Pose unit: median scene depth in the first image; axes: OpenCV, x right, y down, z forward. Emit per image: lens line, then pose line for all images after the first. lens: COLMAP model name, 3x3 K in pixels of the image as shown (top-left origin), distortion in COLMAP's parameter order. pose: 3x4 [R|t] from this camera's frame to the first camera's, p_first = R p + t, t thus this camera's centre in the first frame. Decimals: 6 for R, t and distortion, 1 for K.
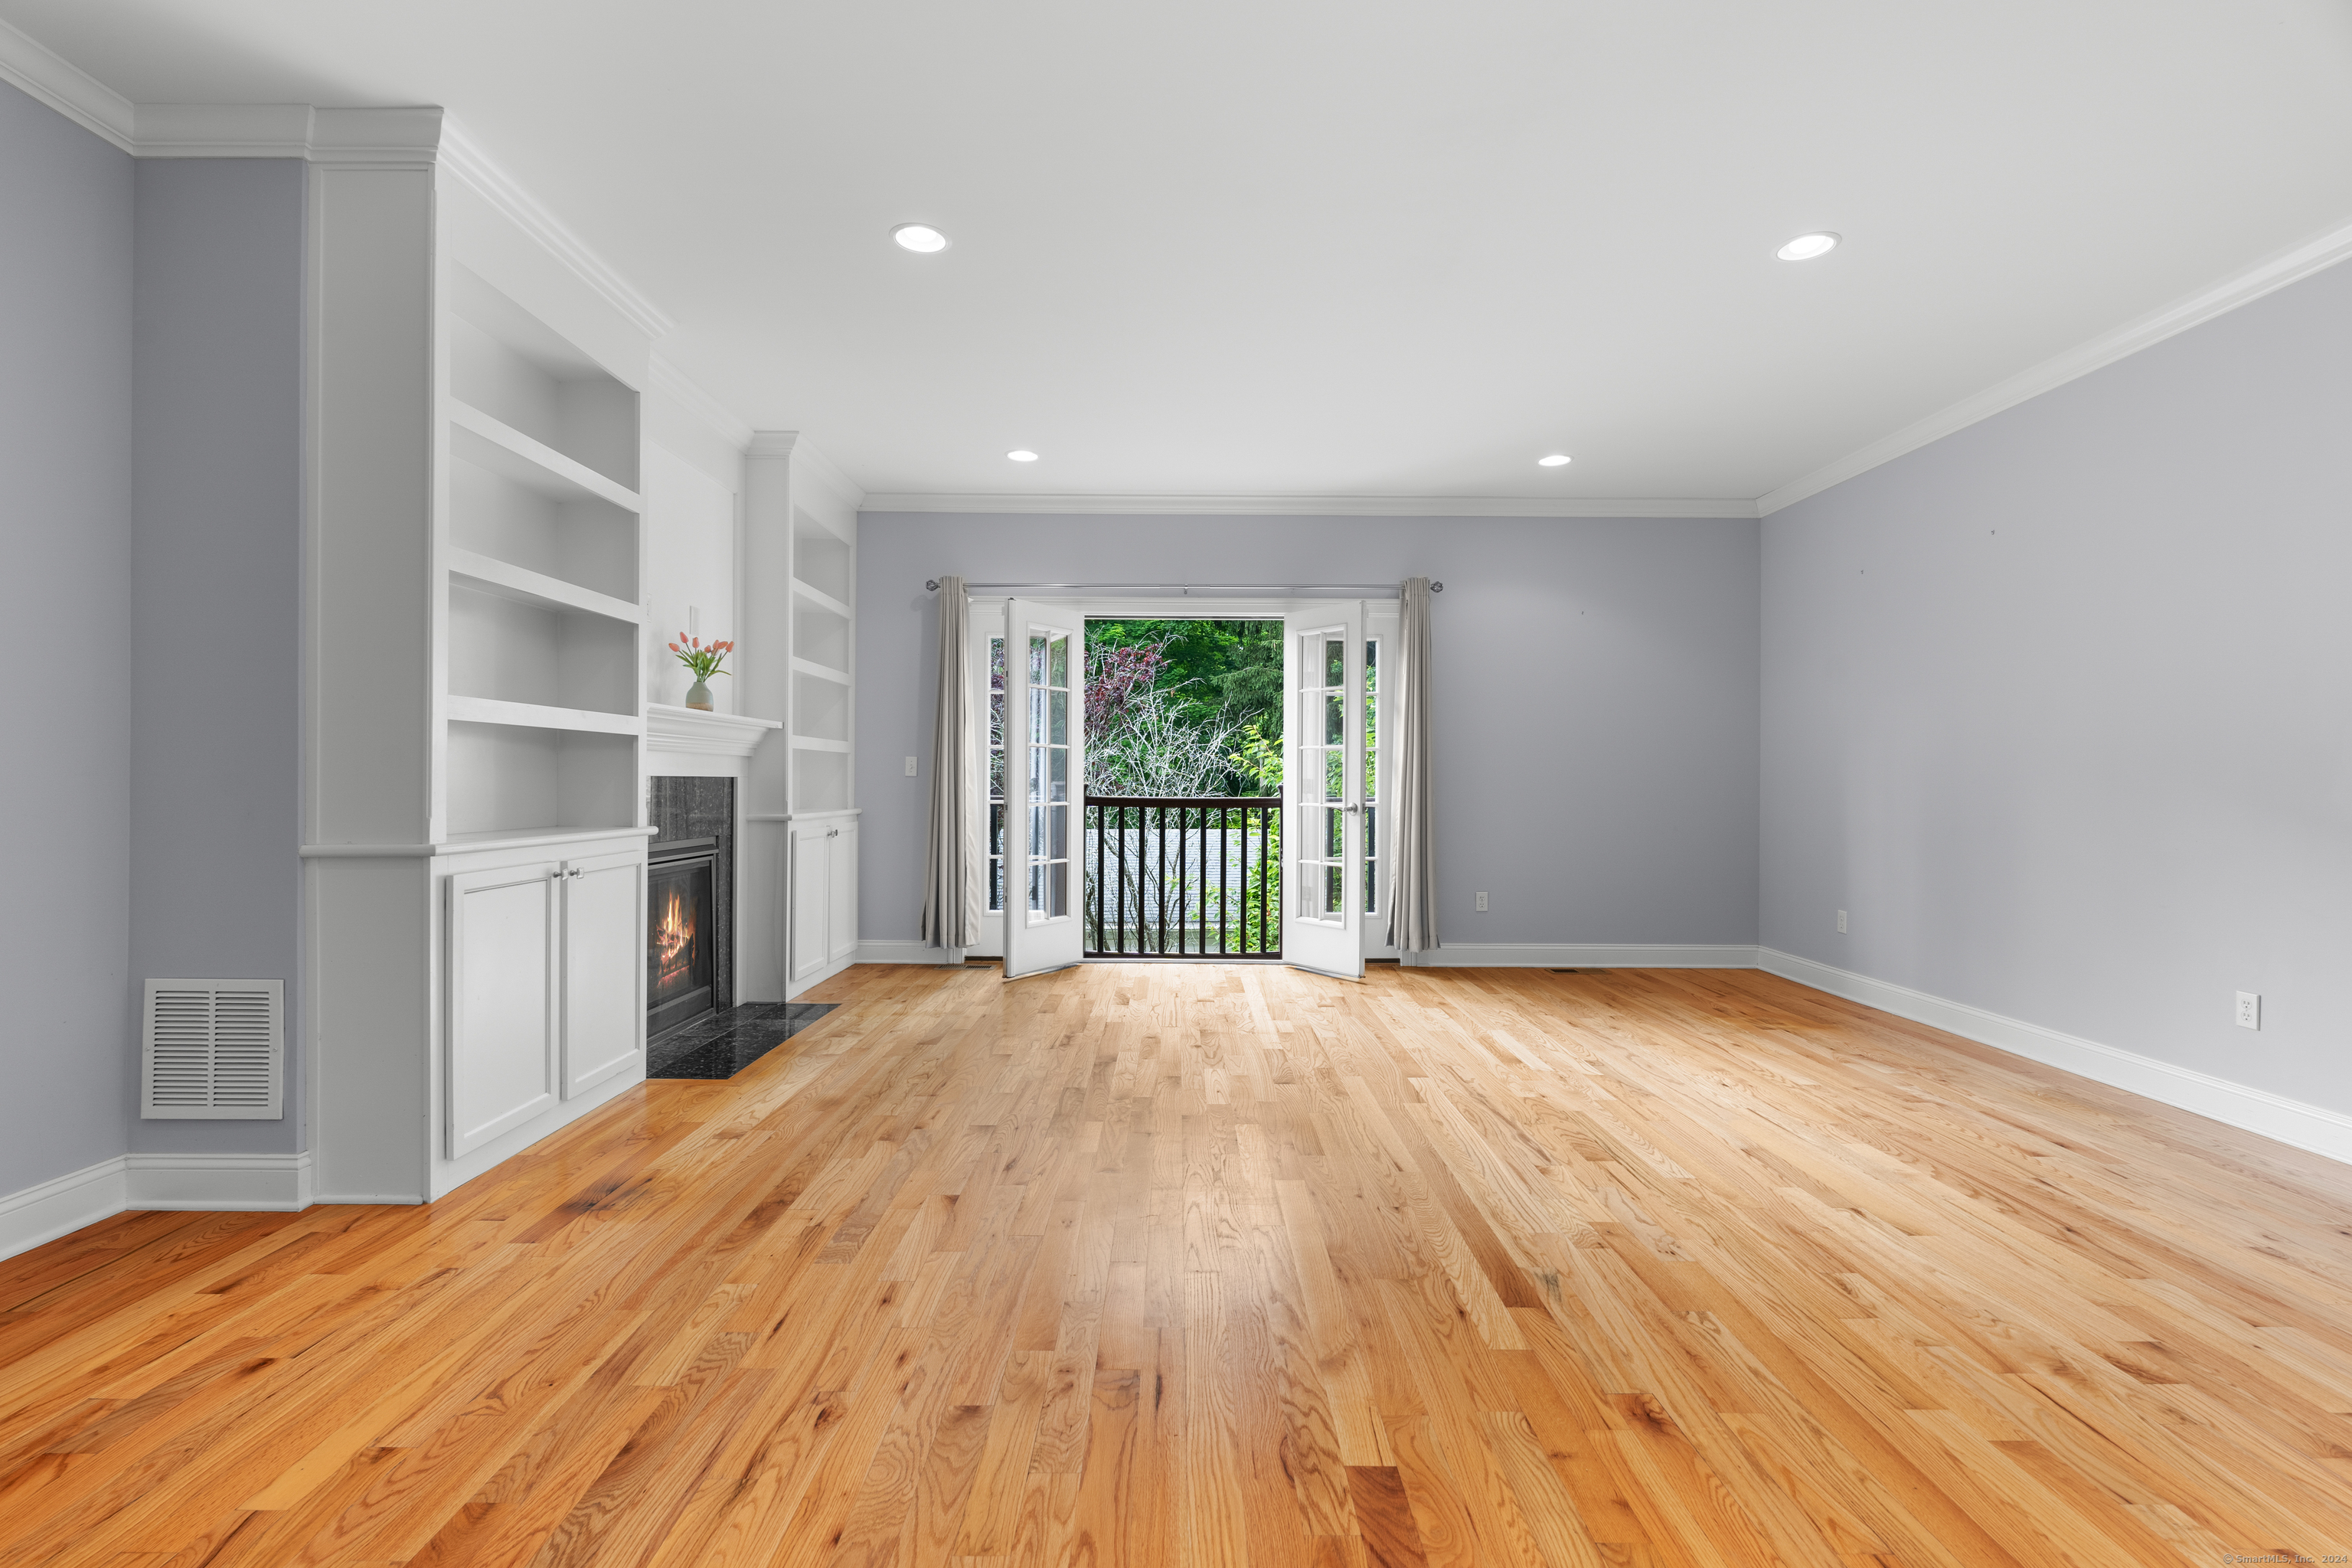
lens RADIAL K [[1039.9, 0, 1183.5], [0, 1039.9, 779.3], [0, 0, 1]] dist [-0.002183, 0.000231]
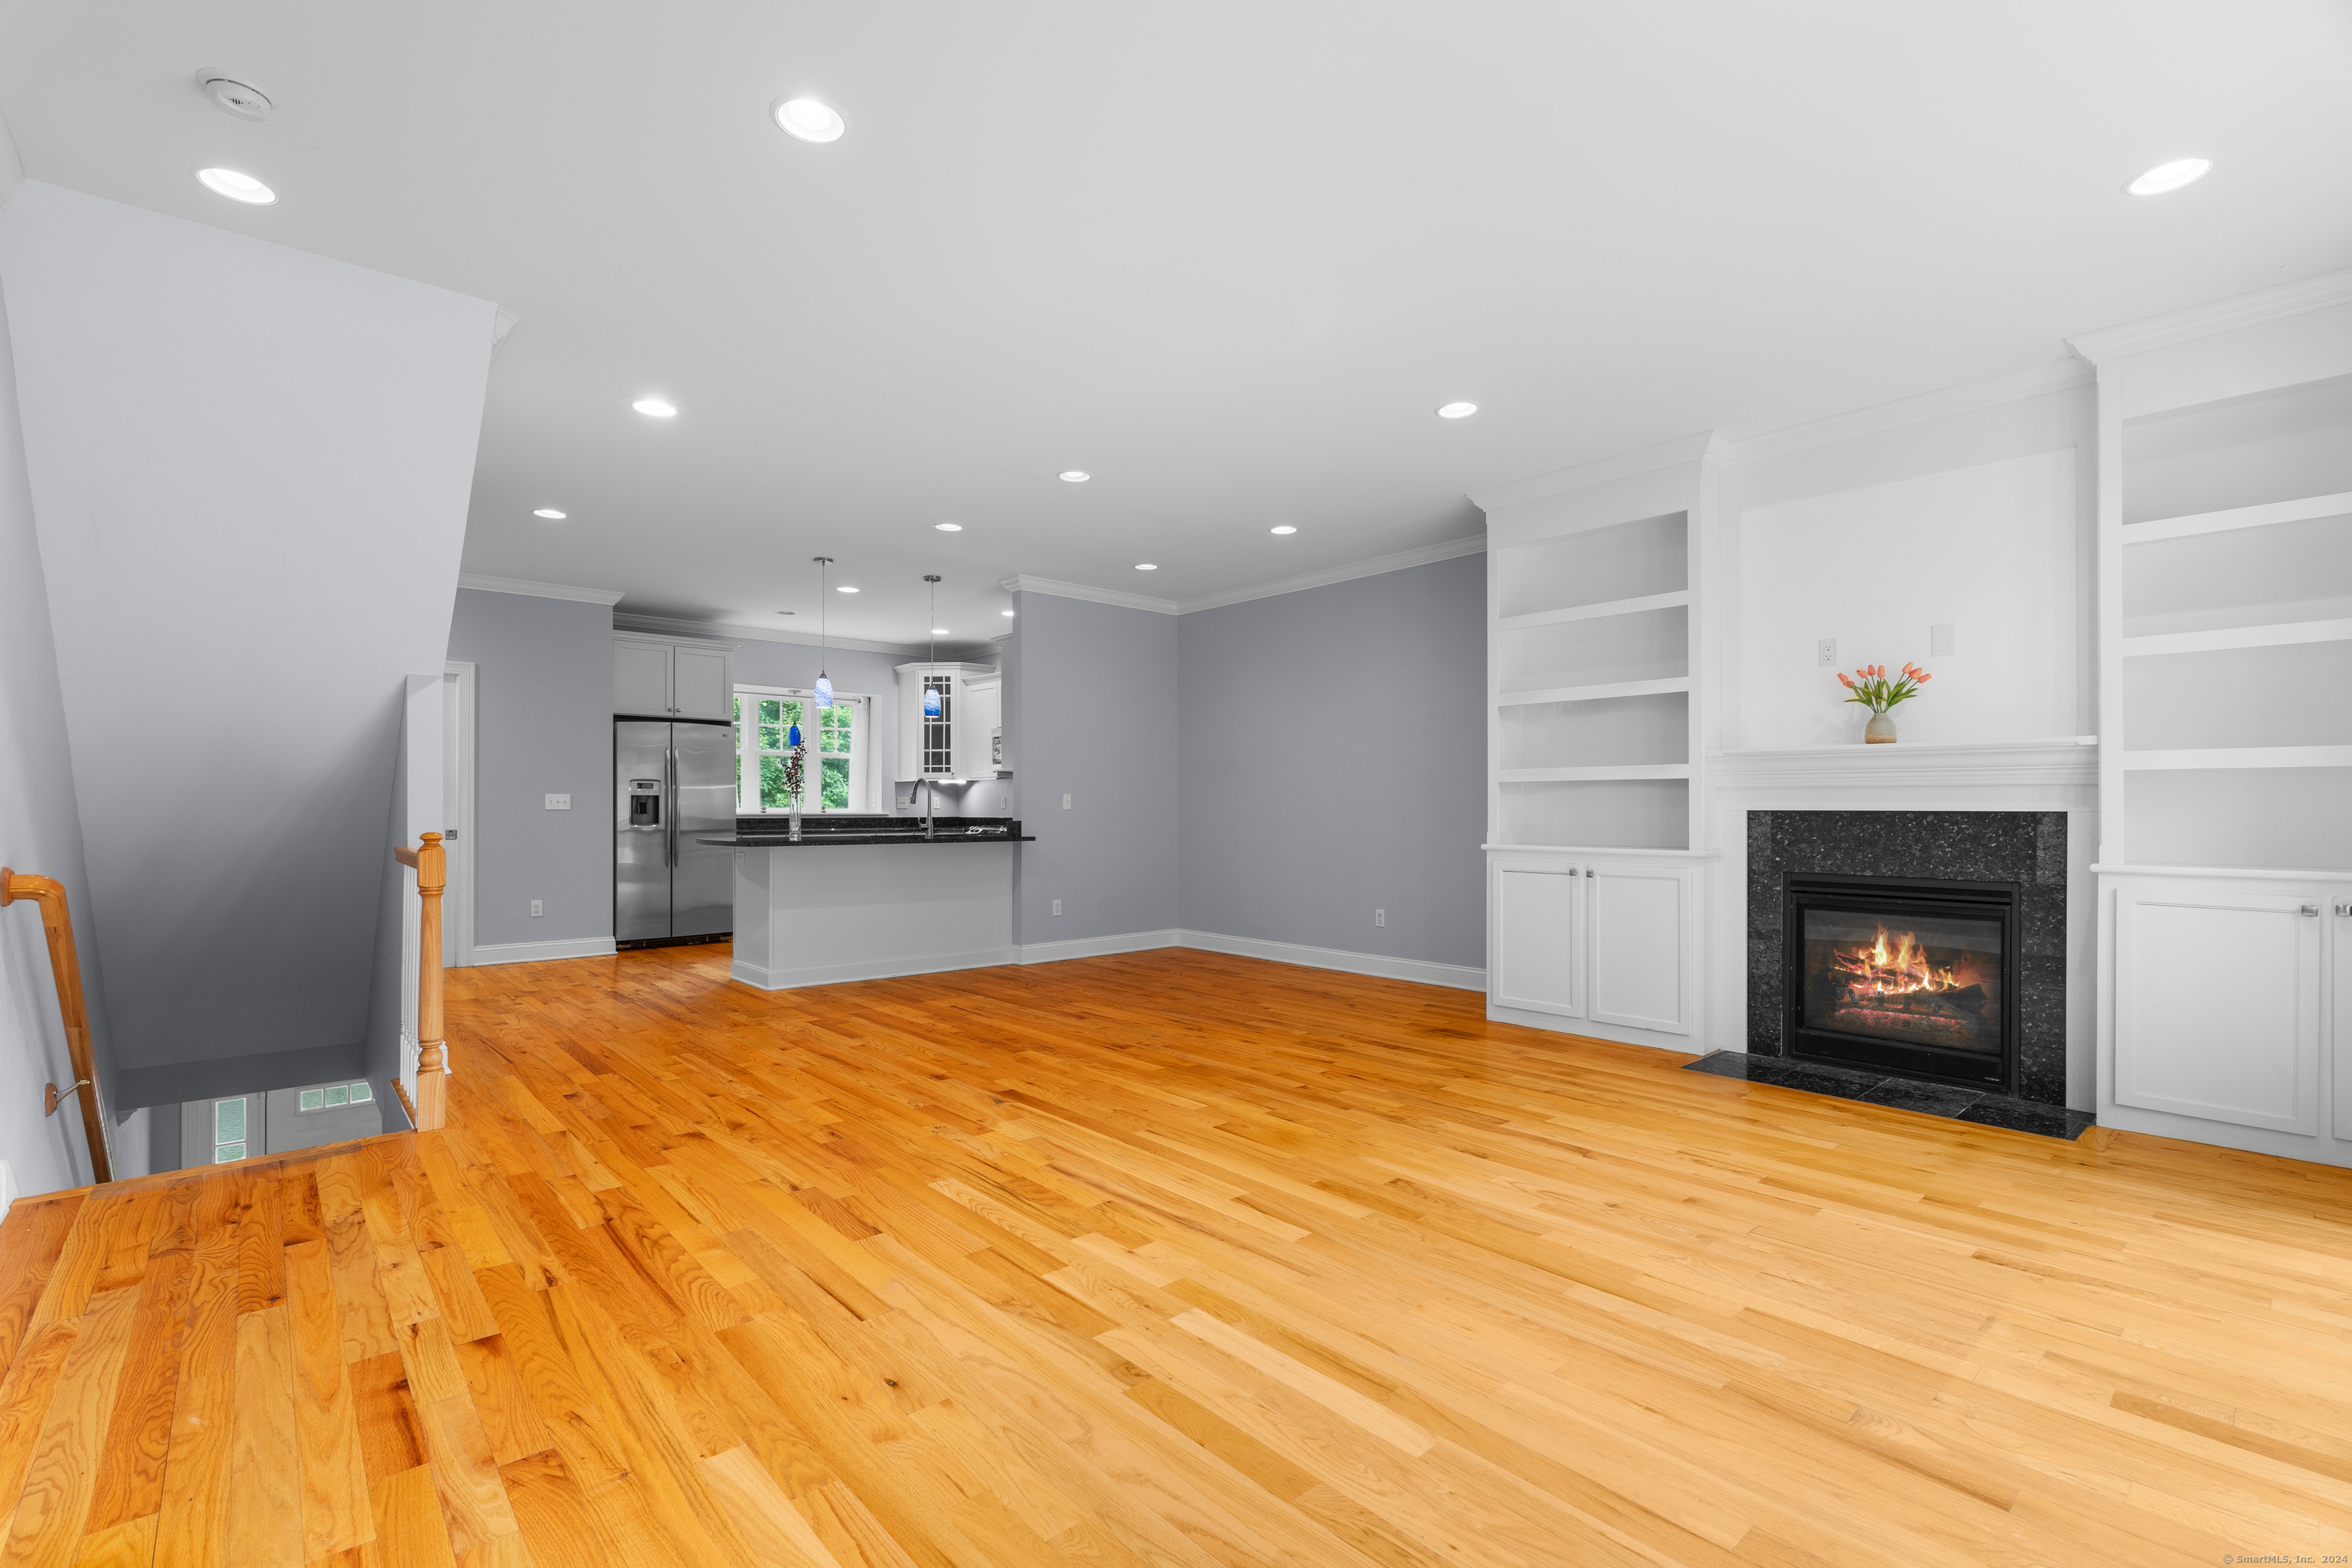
lens RADIAL K [[1039.9, 0, 1162.0], [0, 1039.9, 797.5], [0, 0, 1]] dist [-0.002183, 0.000231]
pose [[-0.758946, -0.015448, -0.650971, 1.063449], [-0.006605, 0.999850, -0.016026, 0.006483], [0.651121, -0.007863, -0.758934, 2.074107]]
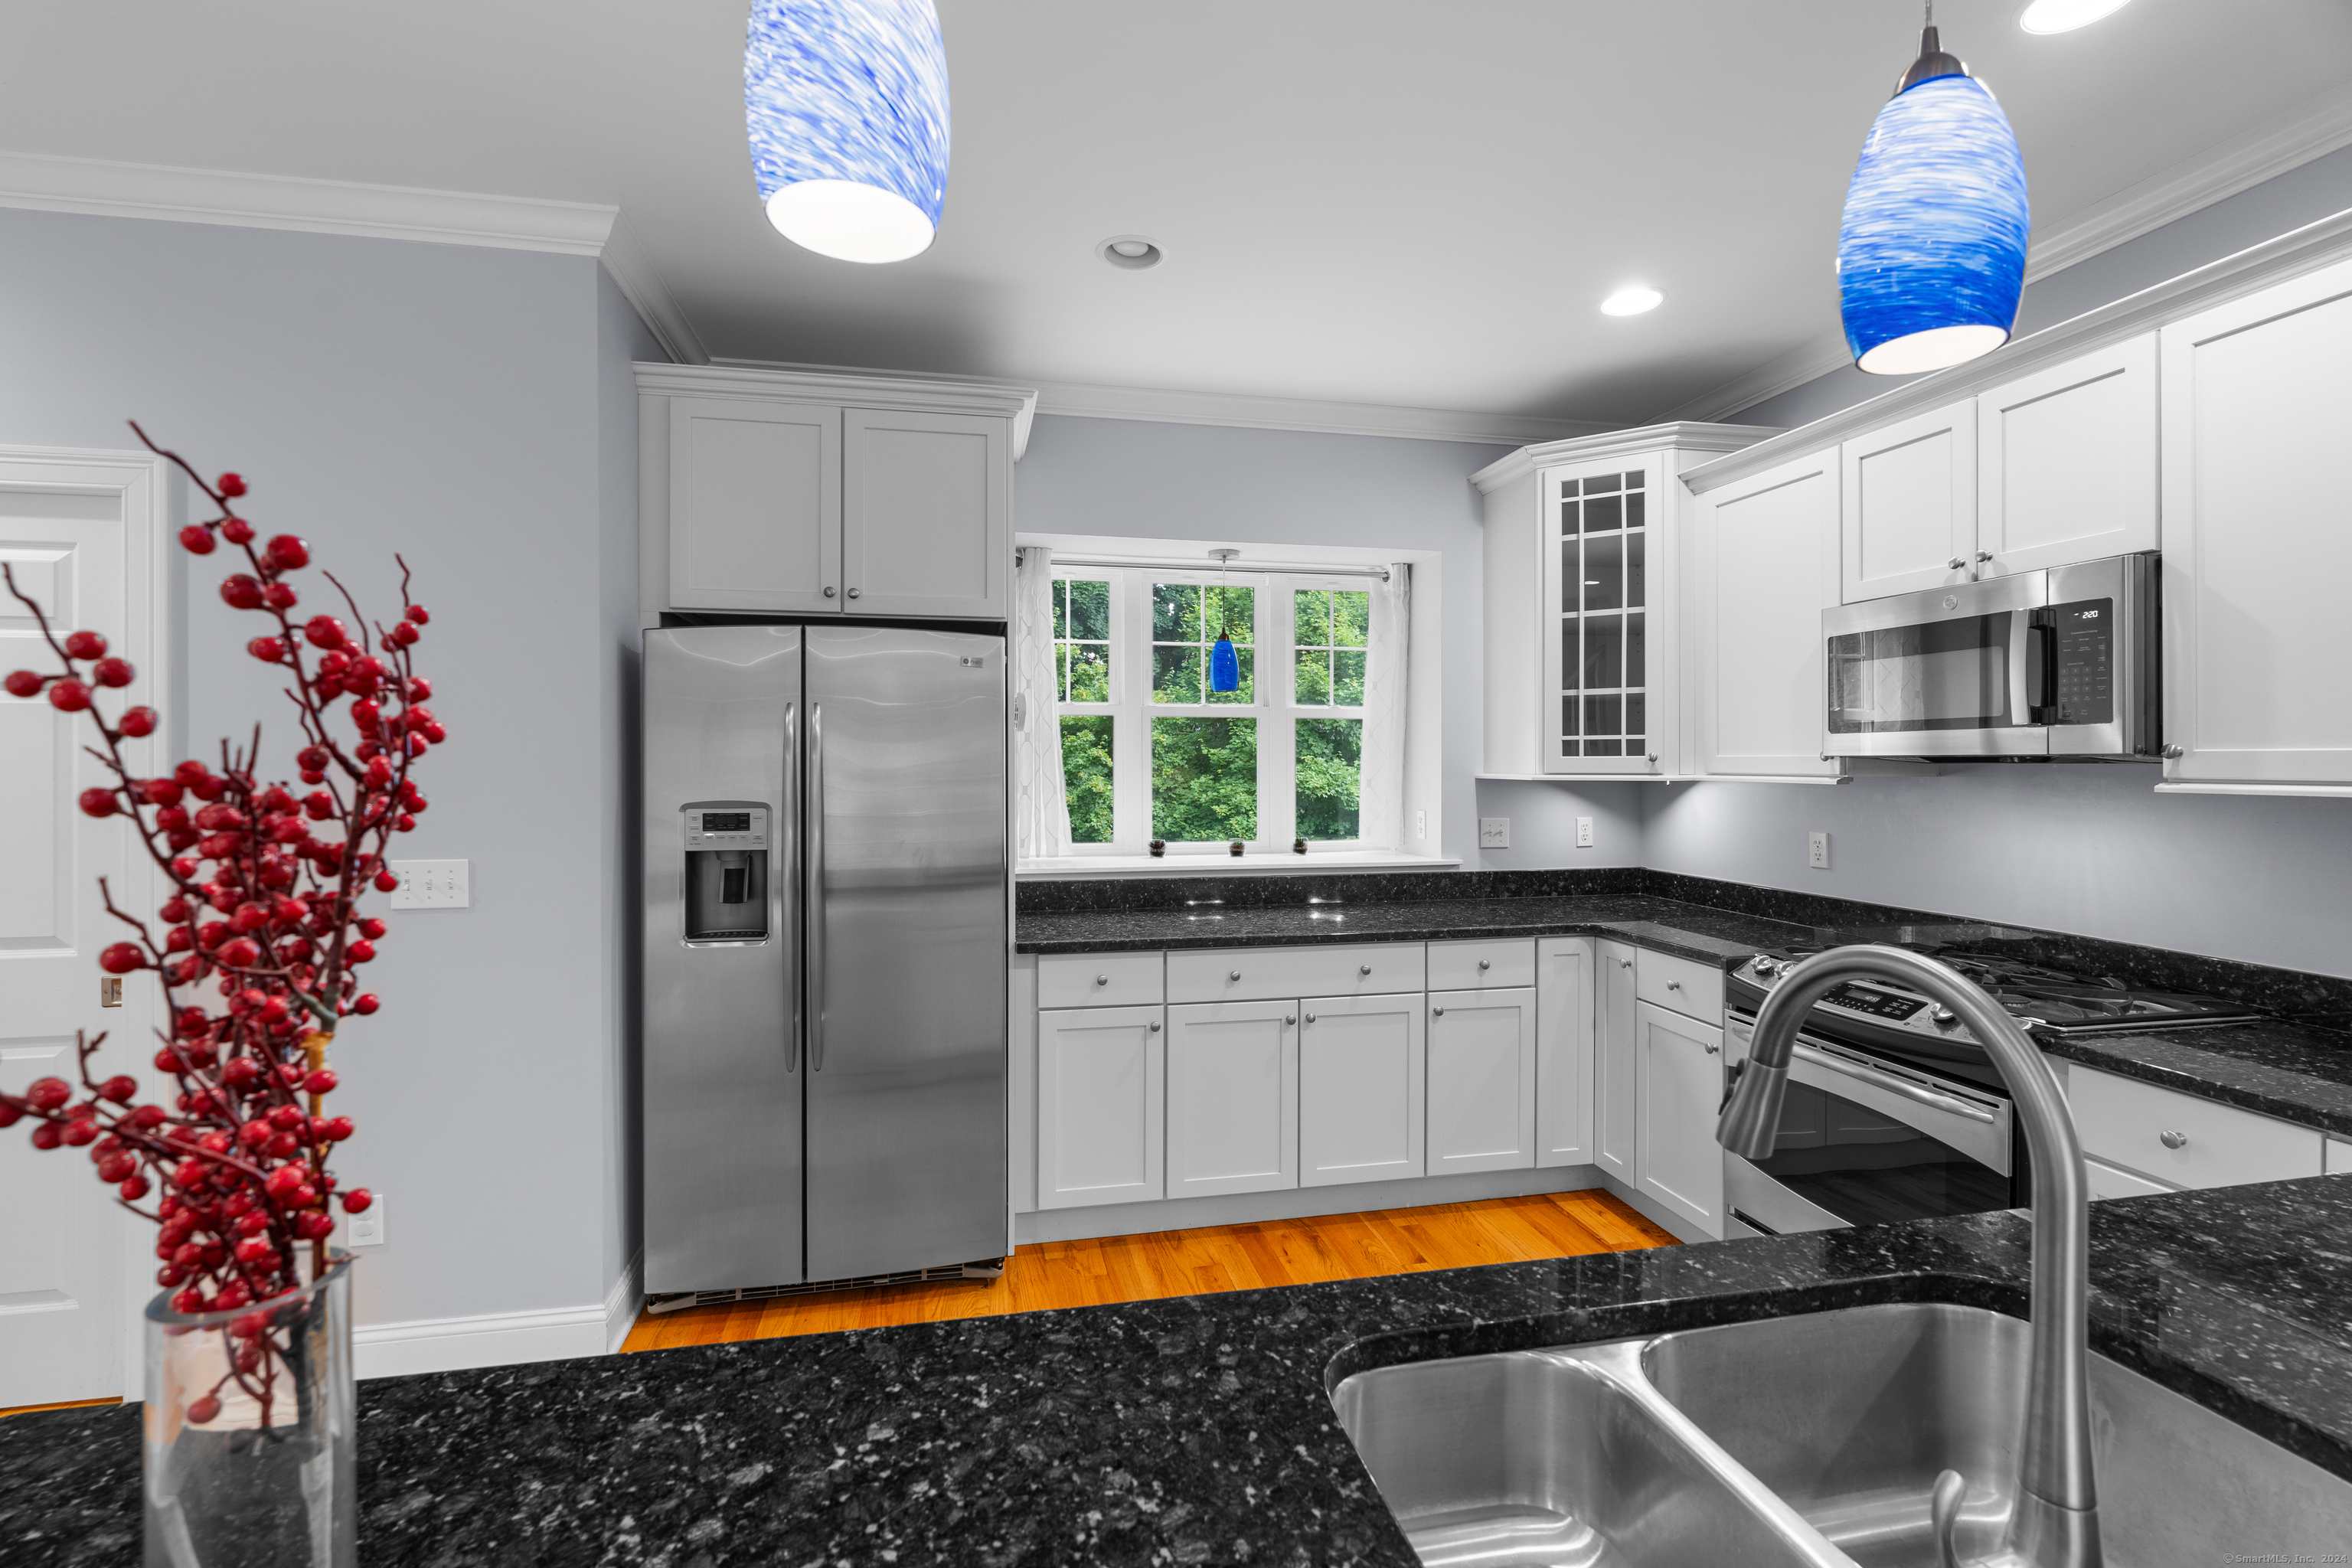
lens RADIAL K [[1039.9, 0, 1183.4], [0, 1039.9, 768.5], [0, 0, 1]] dist [-0.002183, 0.000231]
pose [[-0.978764, -0.006423, -0.204888, 0.715232], [-0.007462, 0.999963, 0.004301, -0.036998], [0.204853, 0.005739, -0.978776, 1.339798]]
